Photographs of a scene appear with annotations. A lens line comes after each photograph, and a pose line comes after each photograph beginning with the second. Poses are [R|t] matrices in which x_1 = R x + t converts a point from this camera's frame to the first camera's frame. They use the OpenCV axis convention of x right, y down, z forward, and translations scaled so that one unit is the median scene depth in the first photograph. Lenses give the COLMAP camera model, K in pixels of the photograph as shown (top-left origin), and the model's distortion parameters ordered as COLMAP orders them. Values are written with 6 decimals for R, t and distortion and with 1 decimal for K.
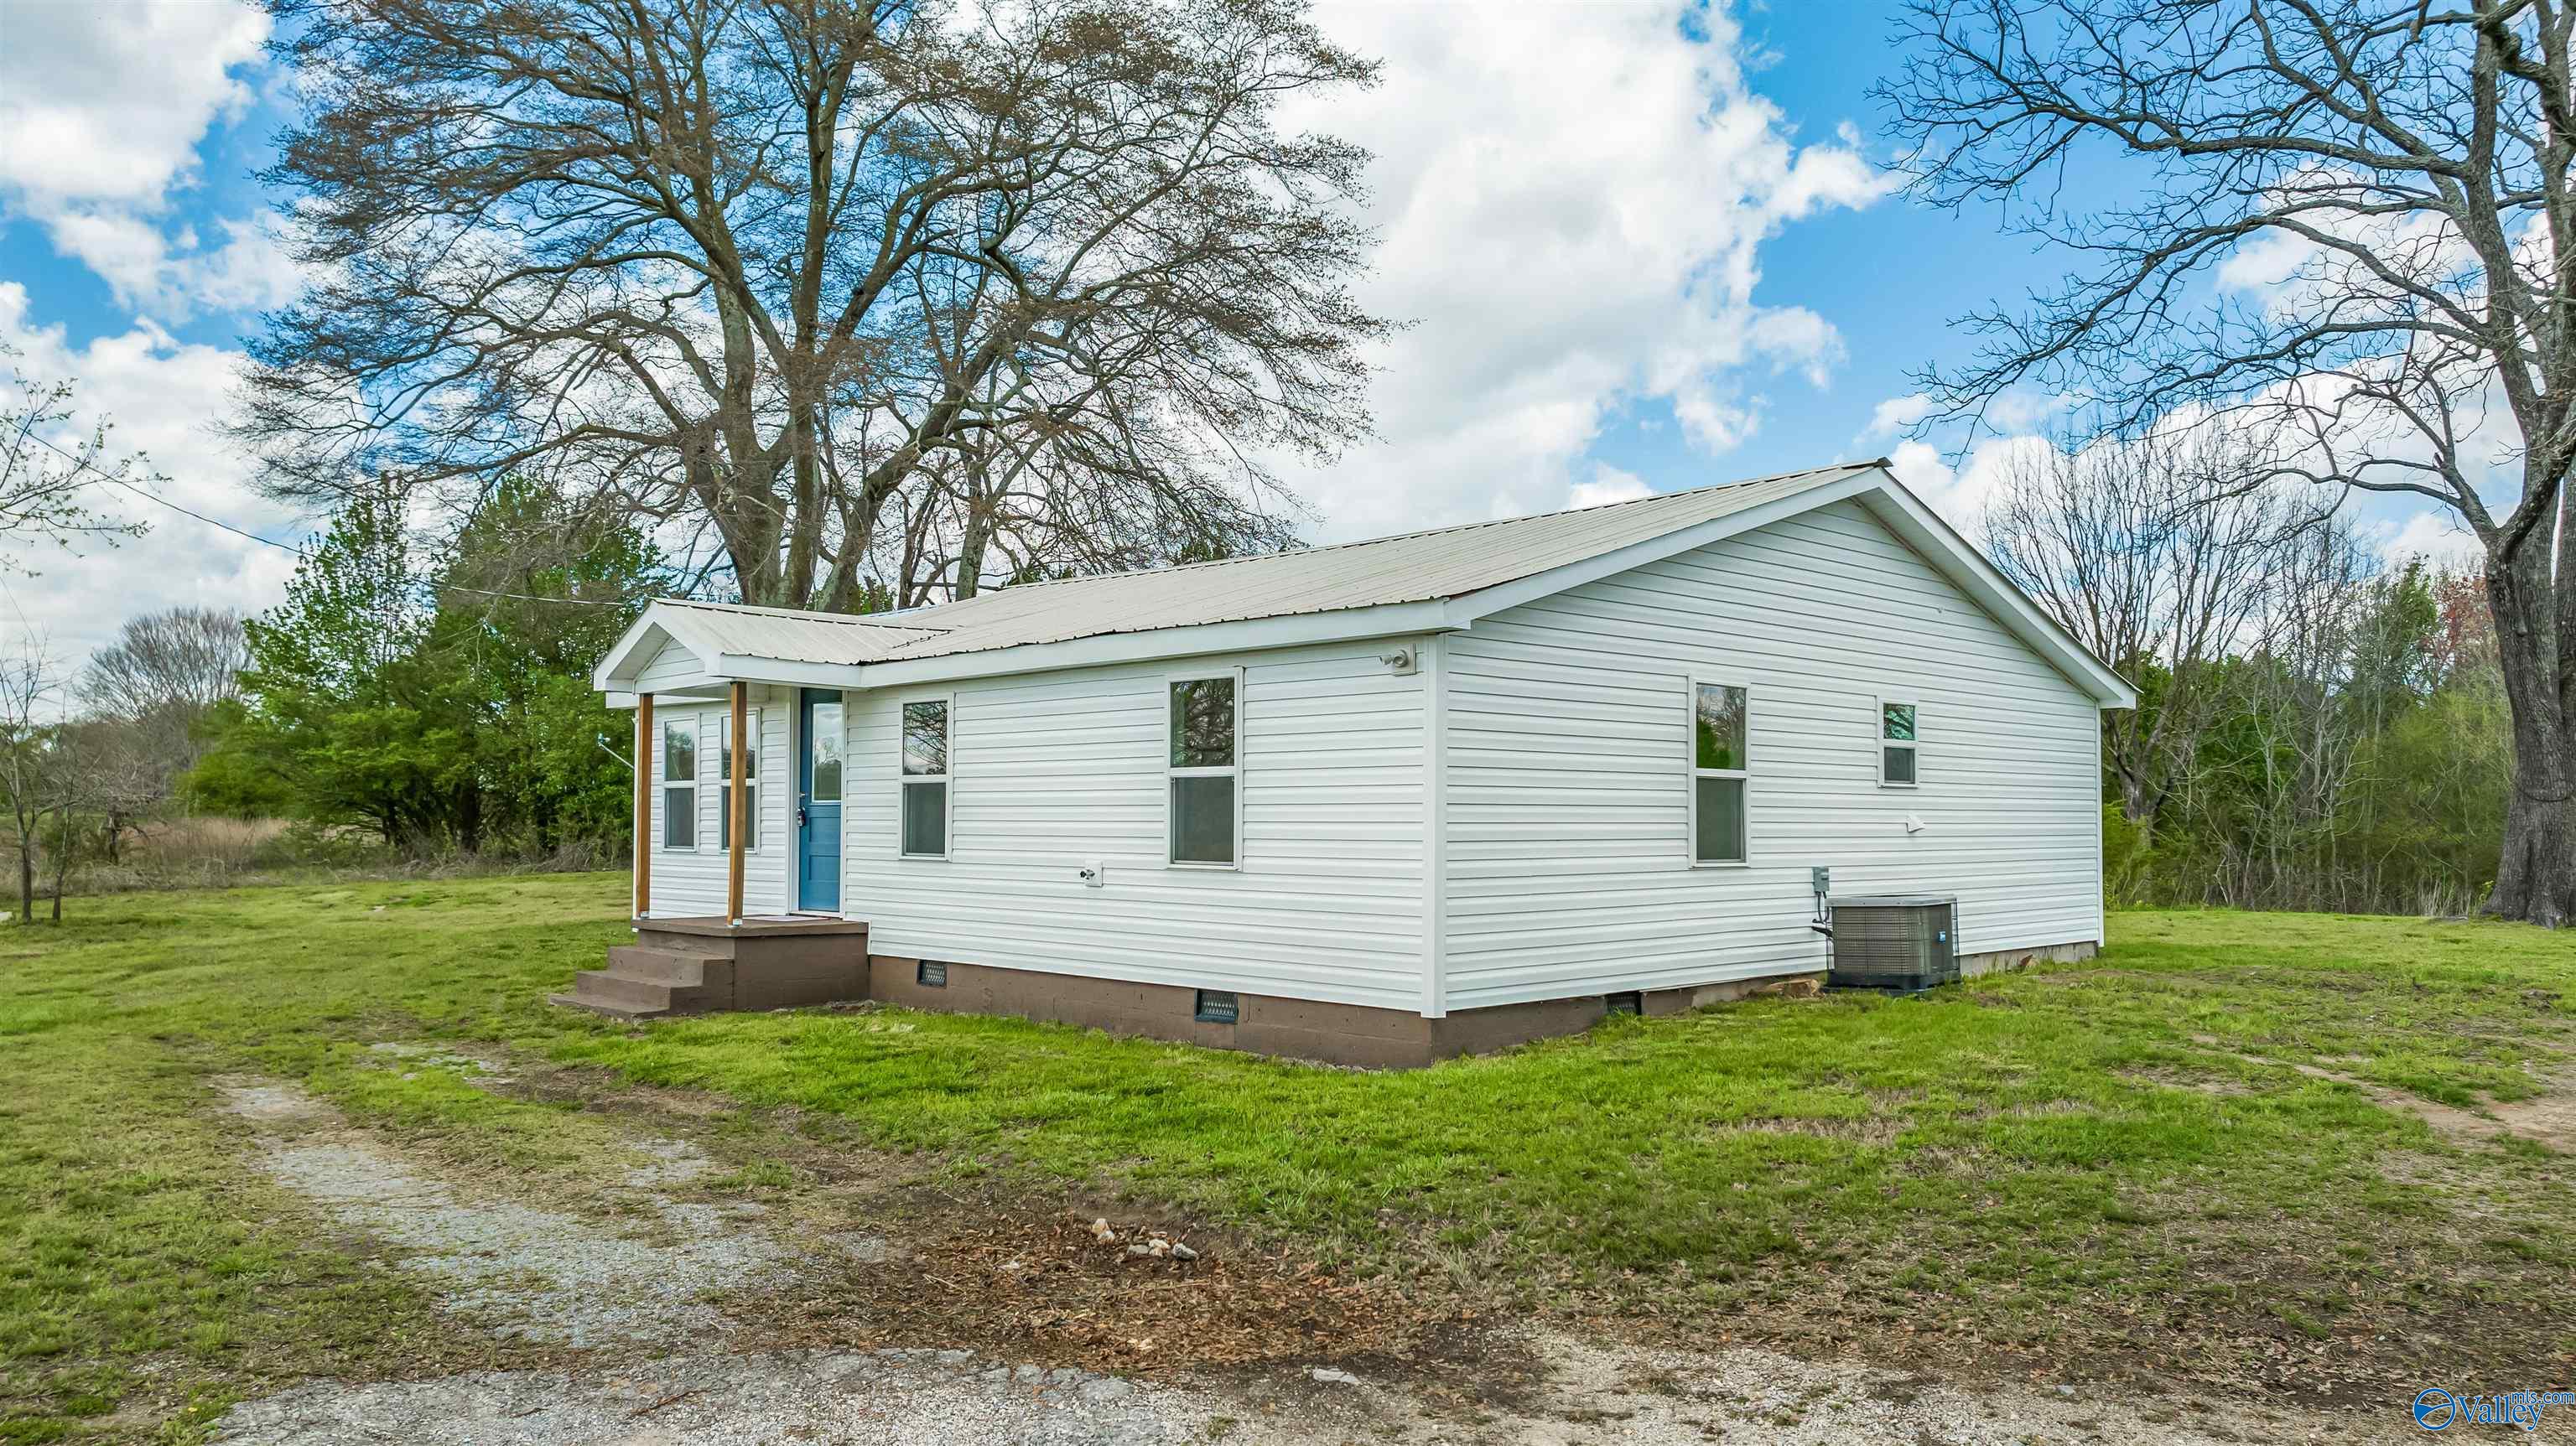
lens RADIAL K [[1777.9, 0, 1288.0], [0, 1777.9, 723.0], [0, 0, 1]] dist [-0.028905, -0.000705]
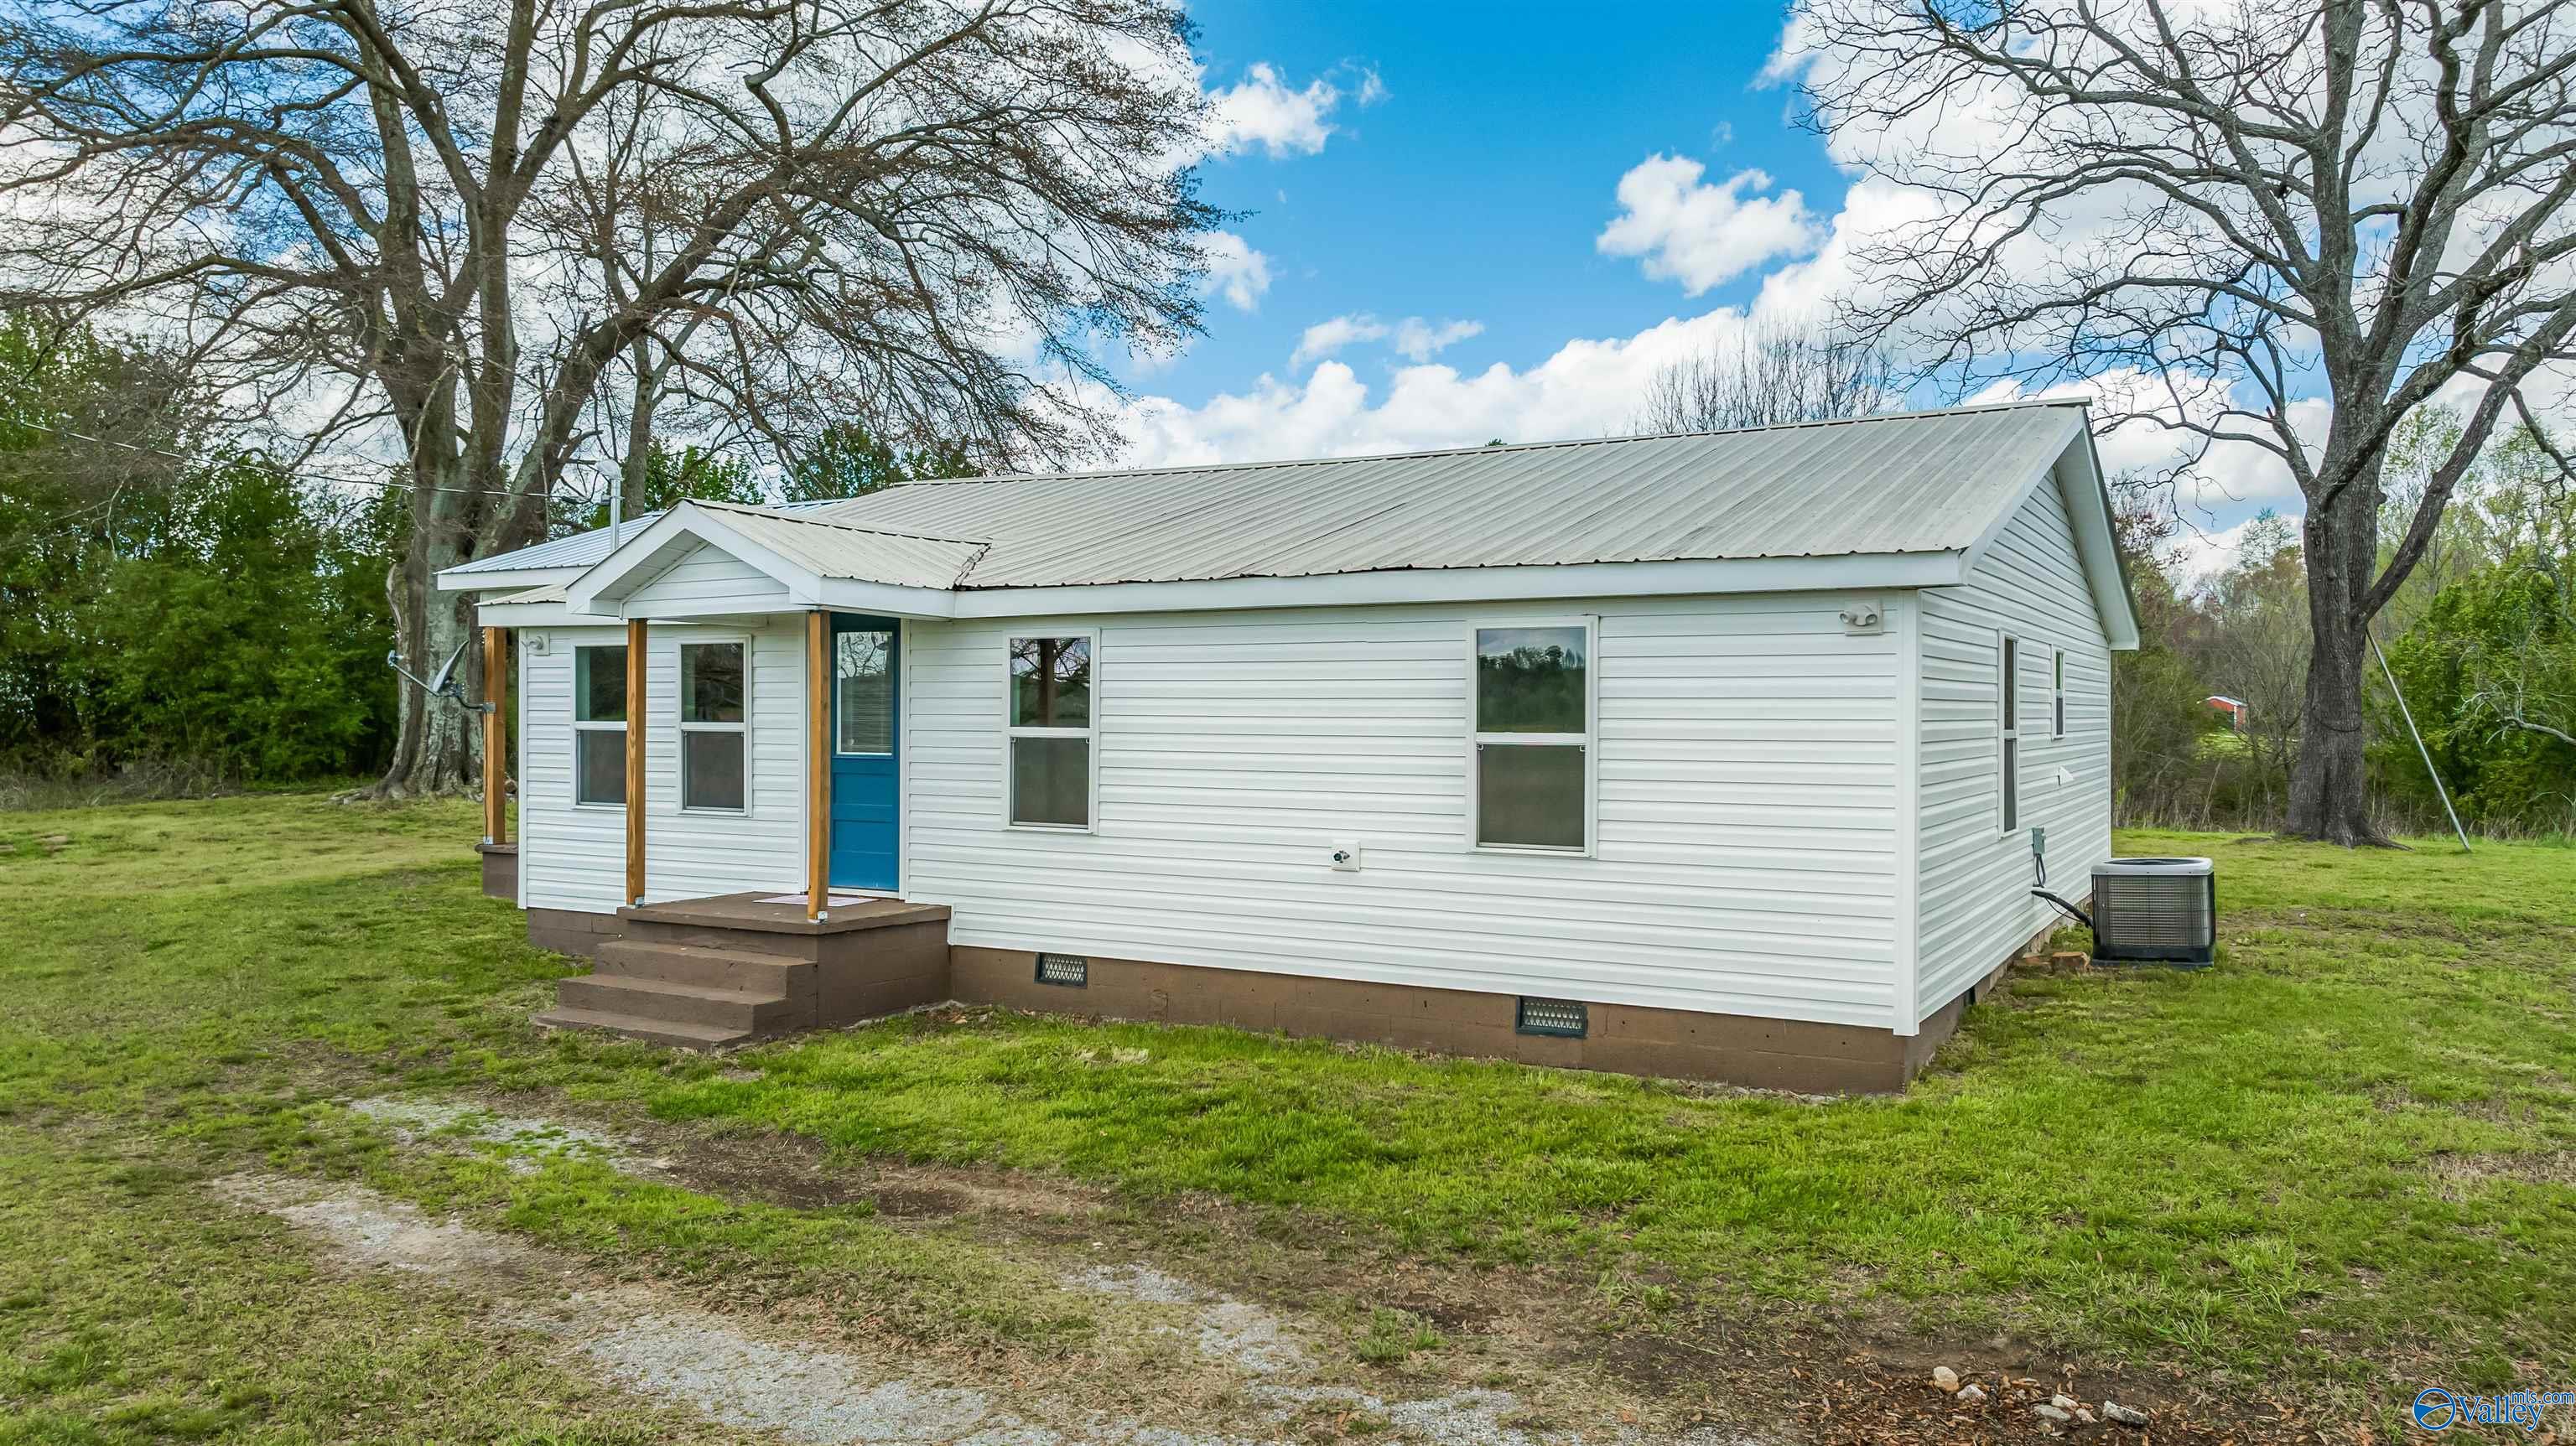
lens RADIAL K [[1770.0, 0, 1288.0], [0, 1770.0, 679.6], [0, 0, 1]] dist [-0.027931, -0.004366]
pose [[0.962608, 0.006424, 0.270822, -0.312097], [-0.016679, 0.999228, 0.035581, -0.022822], [-0.270384, -0.038768, 0.961972, 0.186609]]
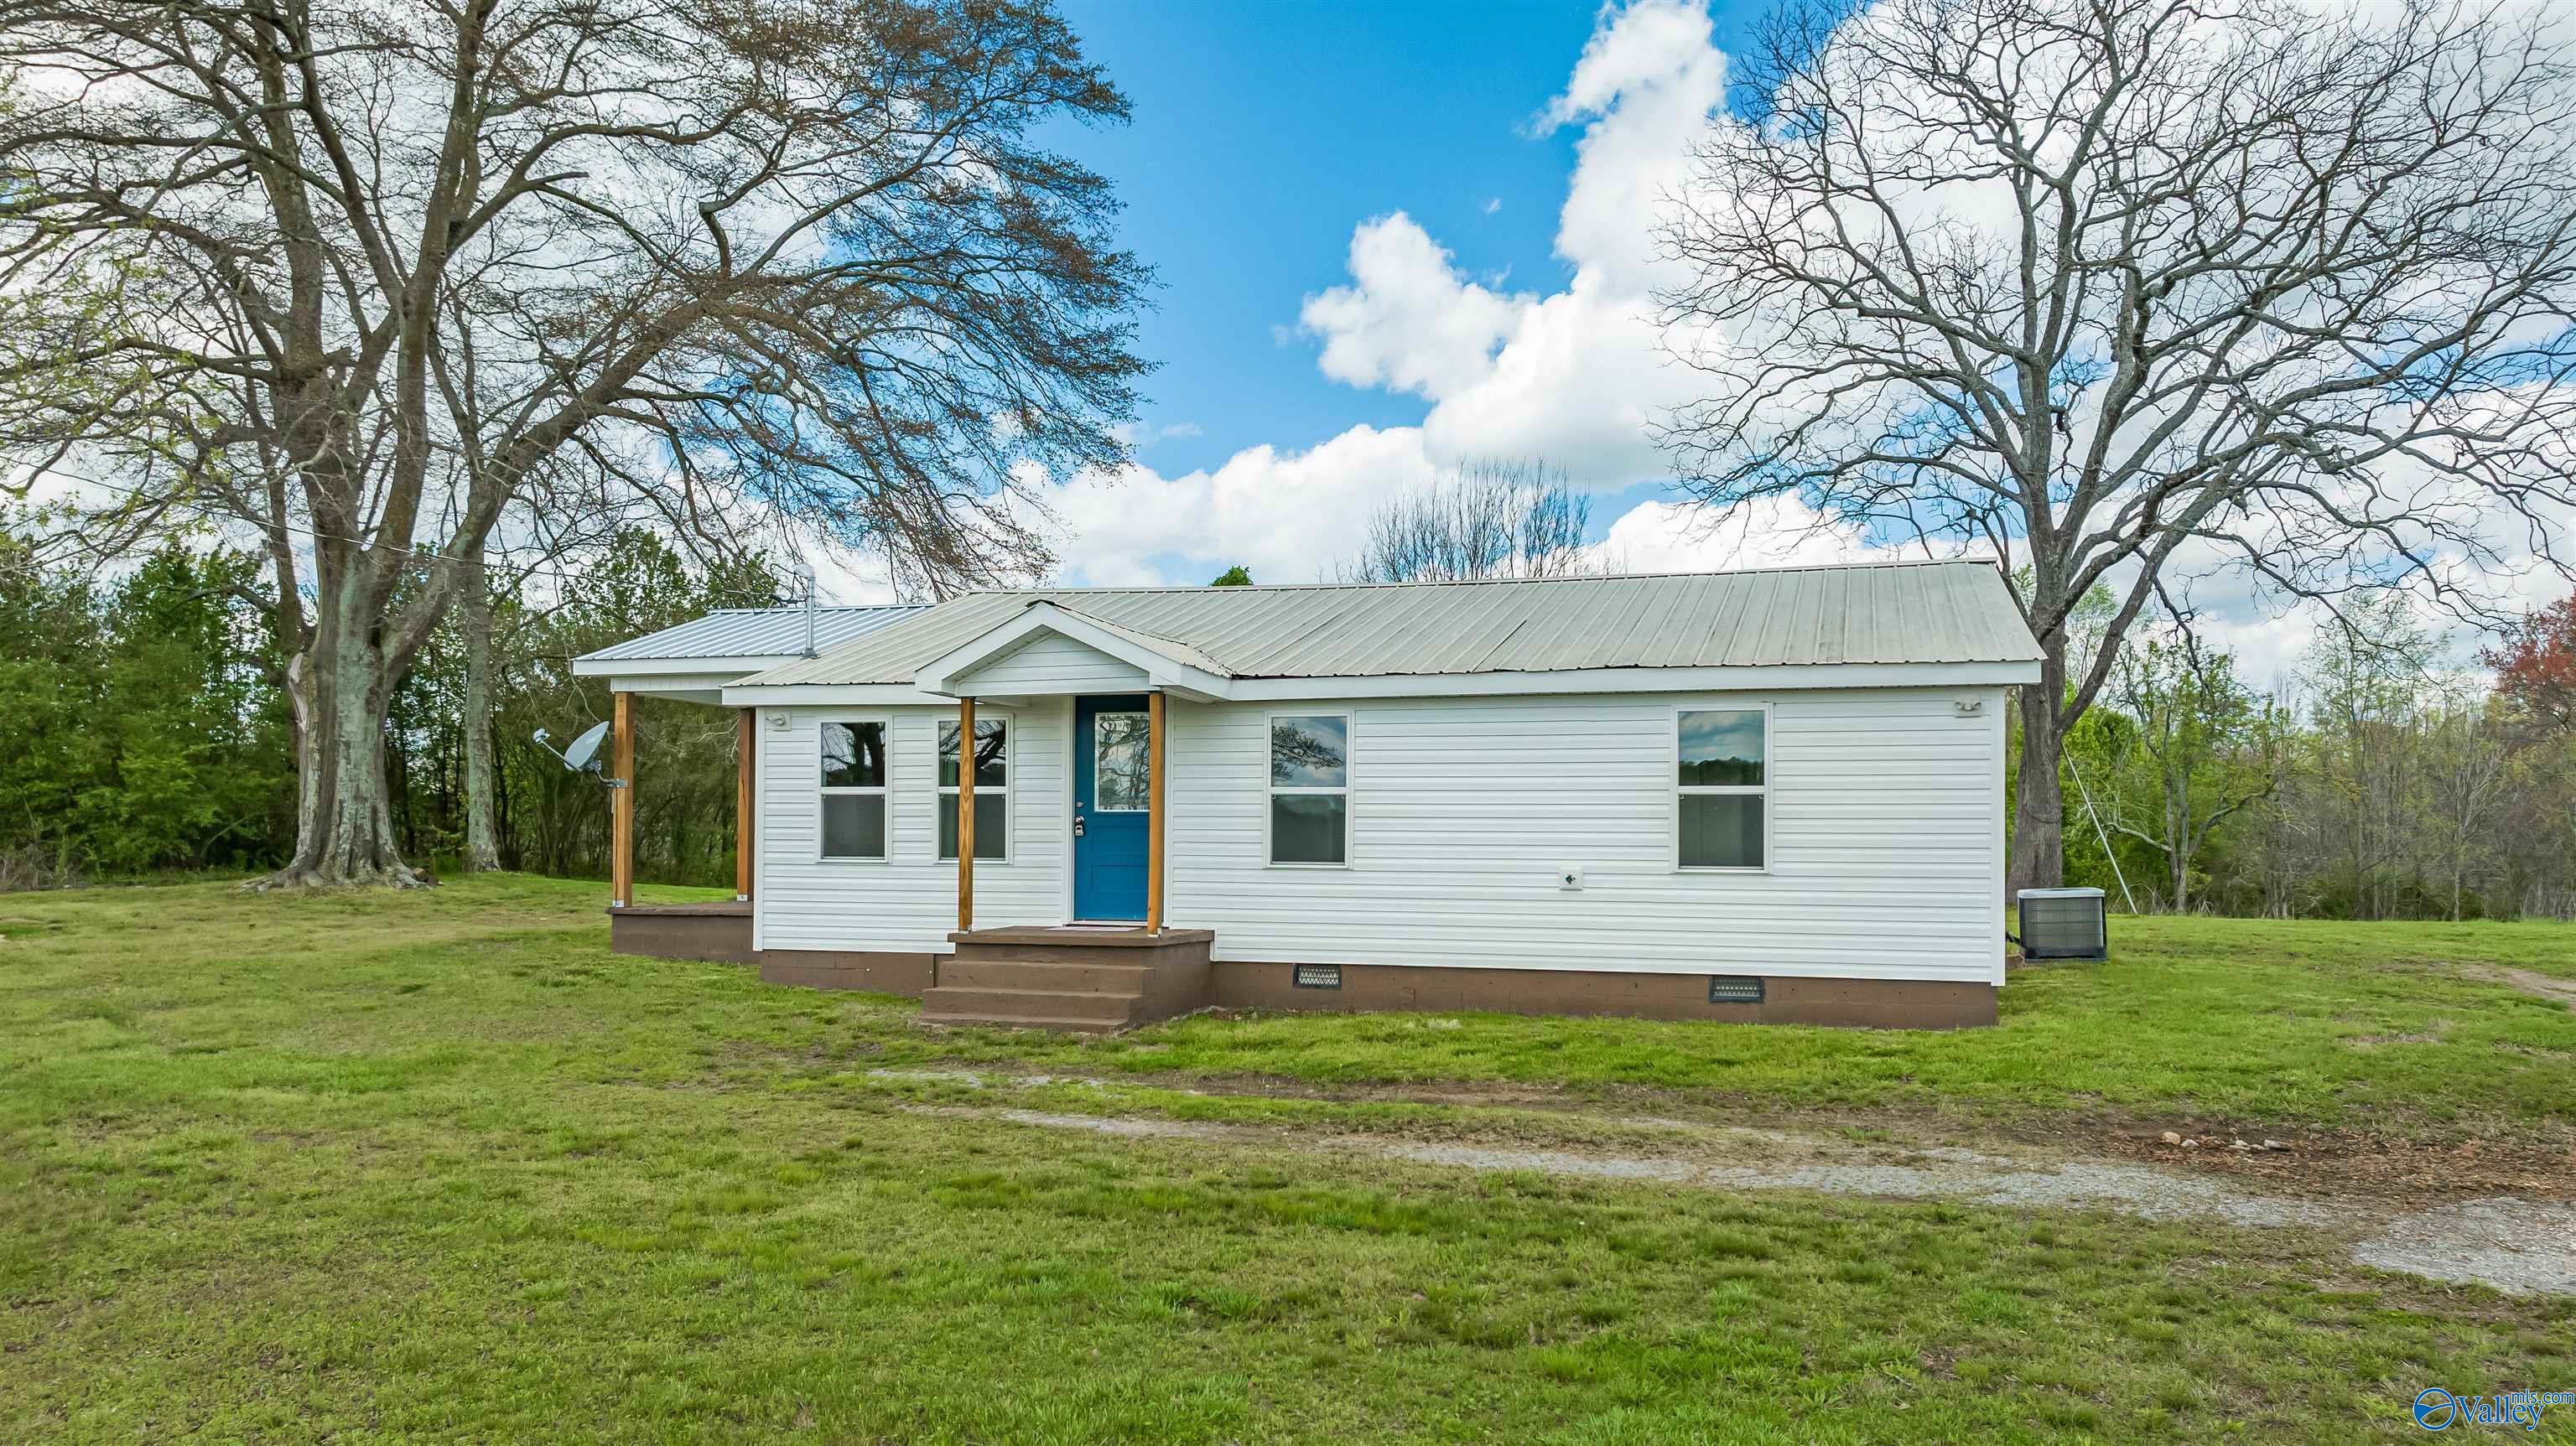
lens RADIAL K [[1765.5, 0, 1292.1], [0, 1765.5, 769.6], [0, 0, 1]] dist [-0.030646, -0.000290]
pose [[0.880187, 0.021109, 0.474157, -0.690501], [-0.030548, 0.999459, 0.012212, 0.006526], [-0.473643, -0.025234, 0.880356, 0.088617]]
